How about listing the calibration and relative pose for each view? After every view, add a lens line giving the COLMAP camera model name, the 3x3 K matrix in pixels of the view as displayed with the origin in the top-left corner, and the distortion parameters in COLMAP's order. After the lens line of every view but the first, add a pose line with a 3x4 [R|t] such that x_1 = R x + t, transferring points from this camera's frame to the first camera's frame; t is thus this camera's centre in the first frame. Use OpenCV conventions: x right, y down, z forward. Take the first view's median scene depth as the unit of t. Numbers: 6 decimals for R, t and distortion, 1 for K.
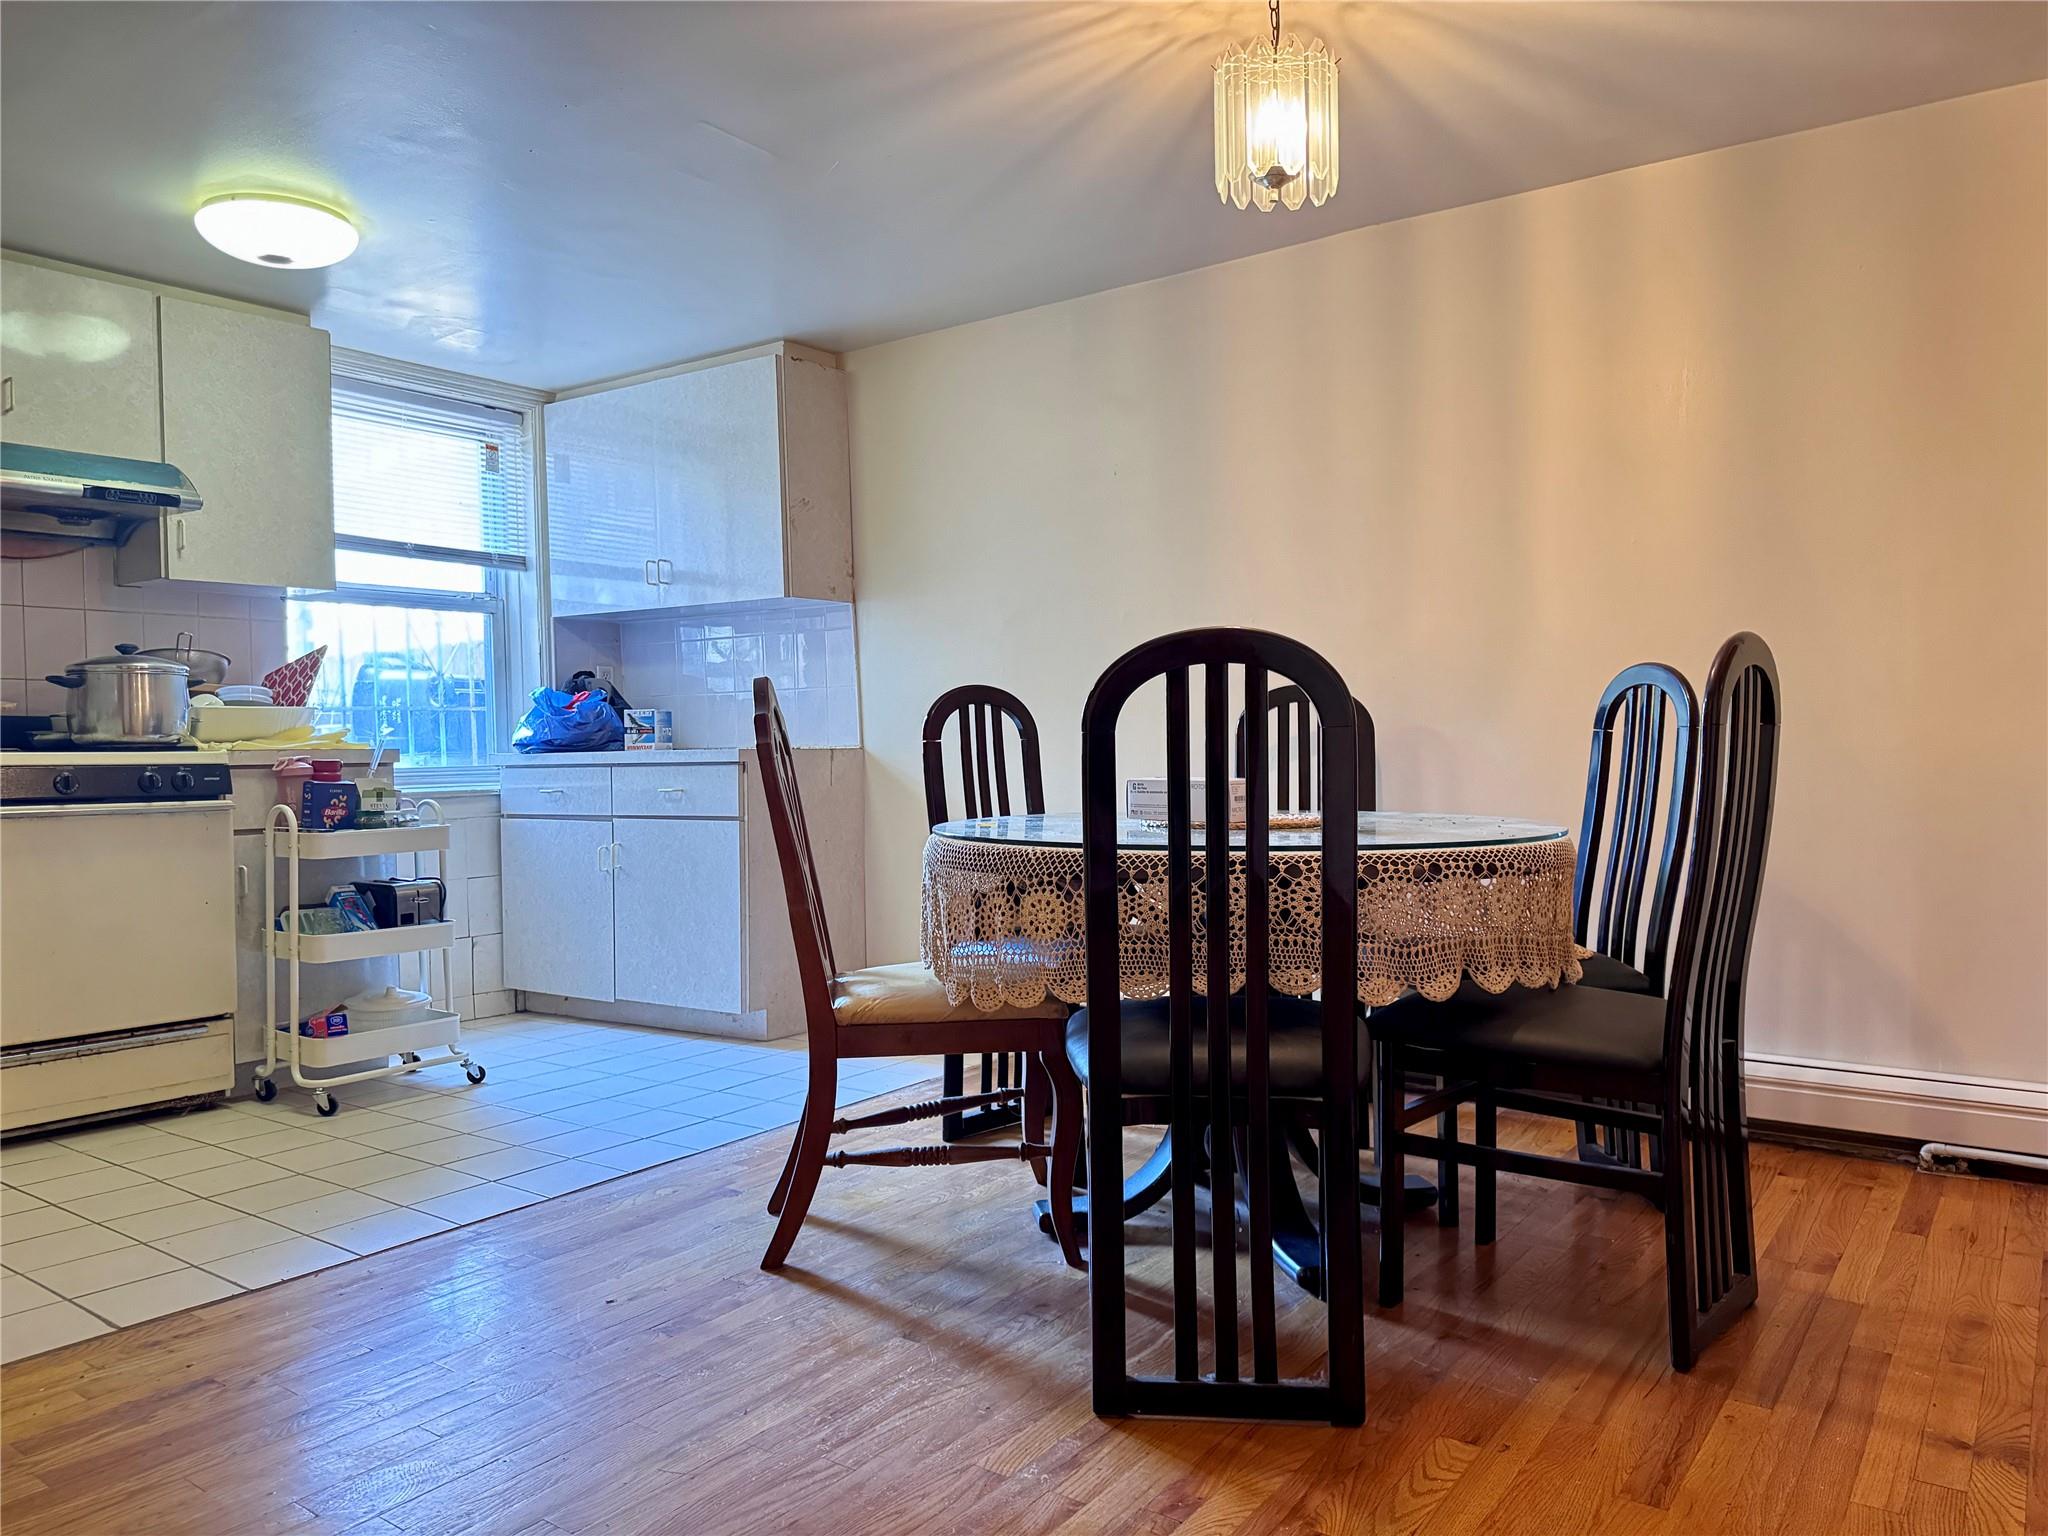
lens RADIAL K [[1441.9, 0, 1040.6], [0, 1441.9, 769.1], [0, 0, 1]] dist [0.034374, -0.039261]
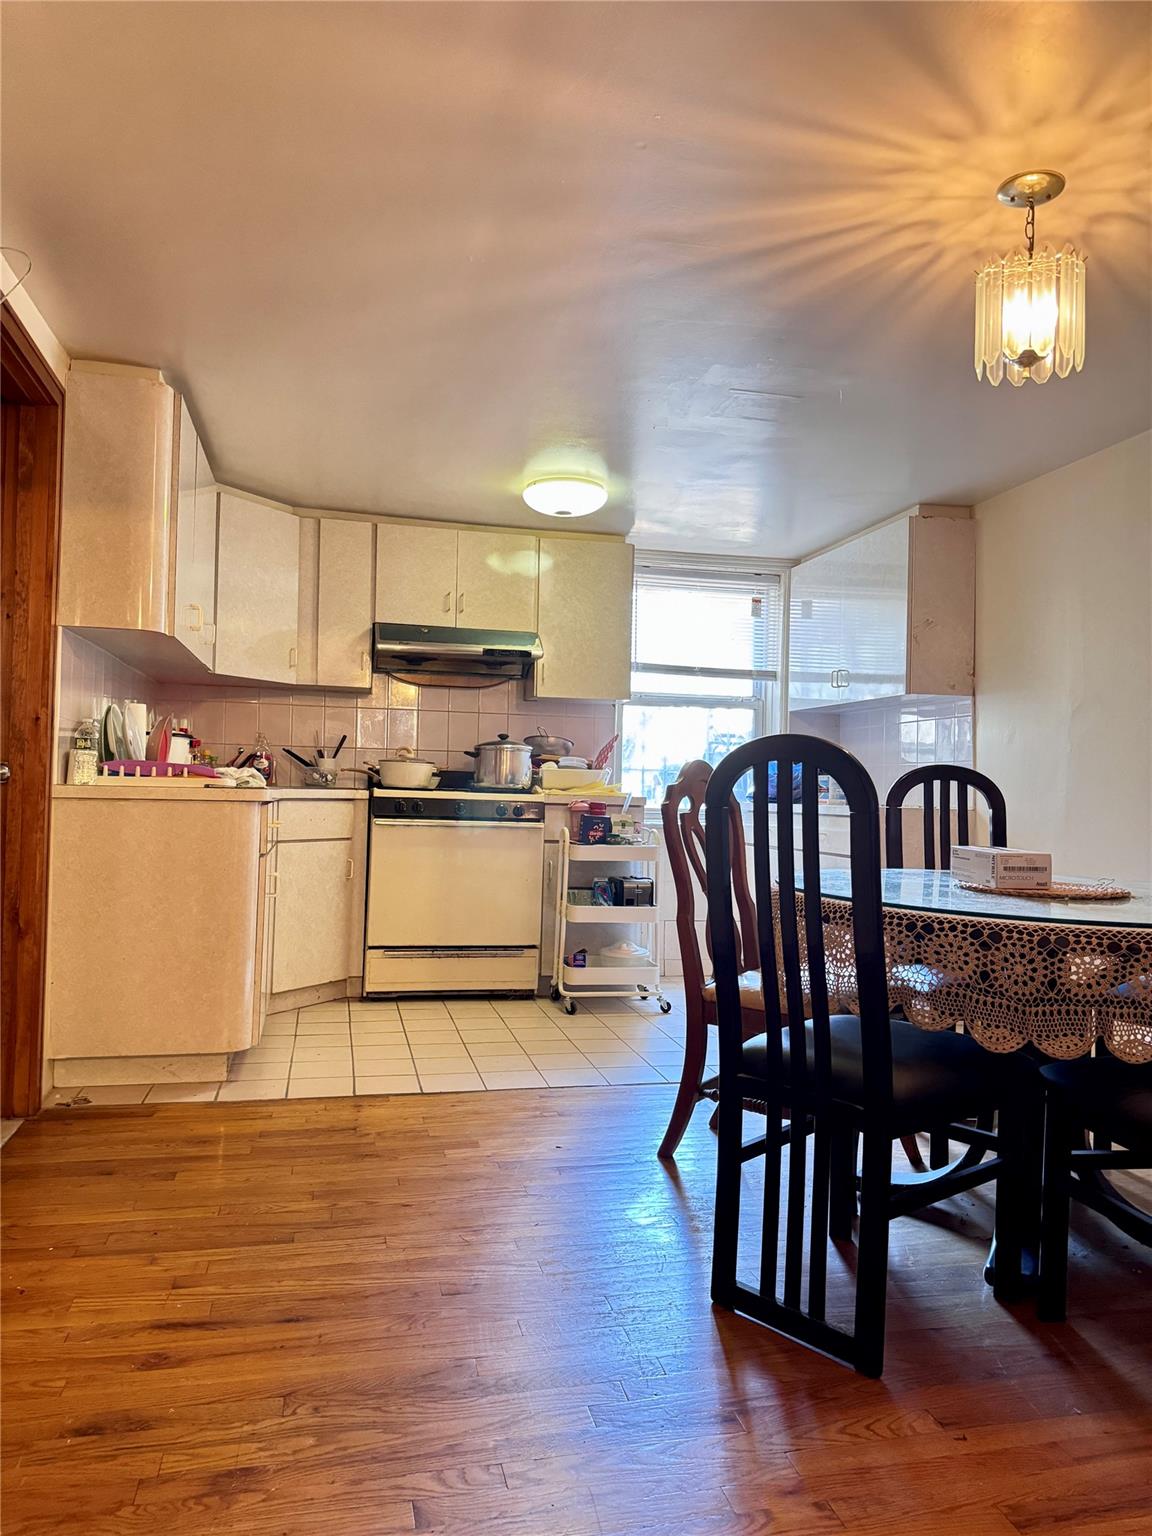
lens RADIAL K [[1081.4, 0, 586.2], [0, 1081.4, 773.0], [0, 0, 1]] dist [0.034374, -0.039261]
pose [[0.745653, 0.024440, -0.665886, 0.338070], [-0.046919, 0.998772, -0.015882, -0.020087], [0.664681, 0.043085, 0.745884, 0.061482]]
